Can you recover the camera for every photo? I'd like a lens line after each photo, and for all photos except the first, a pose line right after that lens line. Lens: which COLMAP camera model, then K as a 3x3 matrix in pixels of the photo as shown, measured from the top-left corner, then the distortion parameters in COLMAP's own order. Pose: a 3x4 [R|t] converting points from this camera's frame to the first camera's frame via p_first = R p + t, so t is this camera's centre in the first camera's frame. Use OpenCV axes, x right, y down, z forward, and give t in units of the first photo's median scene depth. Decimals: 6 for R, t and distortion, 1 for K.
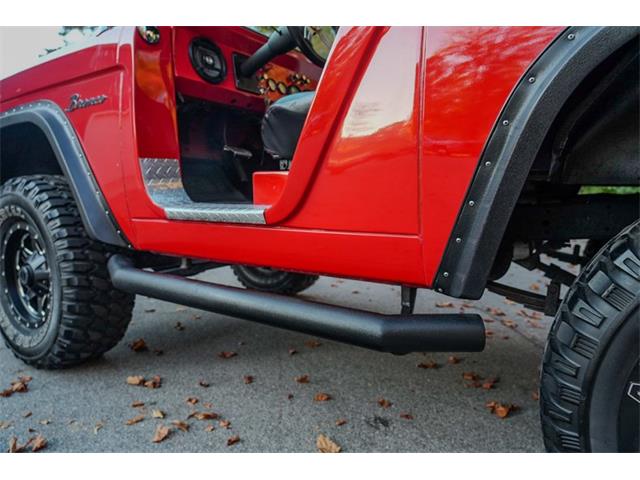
lens RADIAL K [[436.2, 0, 320.0], [0, 436.2, 240.0], [0, 0, 1]] dist [-0.000985, -0.000687]
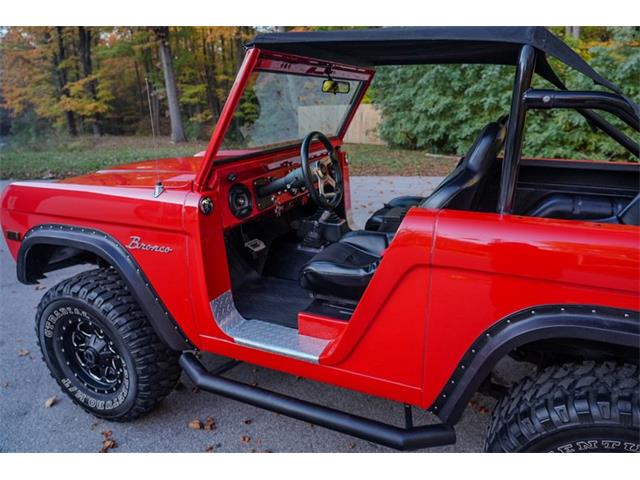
lens RADIAL K [[430.6, 0, 320.0], [0, 430.6, 240.0], [0, 0, 1]] dist [-0.001966, -0.000130]
pose [[0.984563, -0.066903, 0.161743, -0.219222], [0.033804, 0.979350, 0.199325, -0.499128], [-0.171738, -0.190780, 0.966493, -0.256881]]
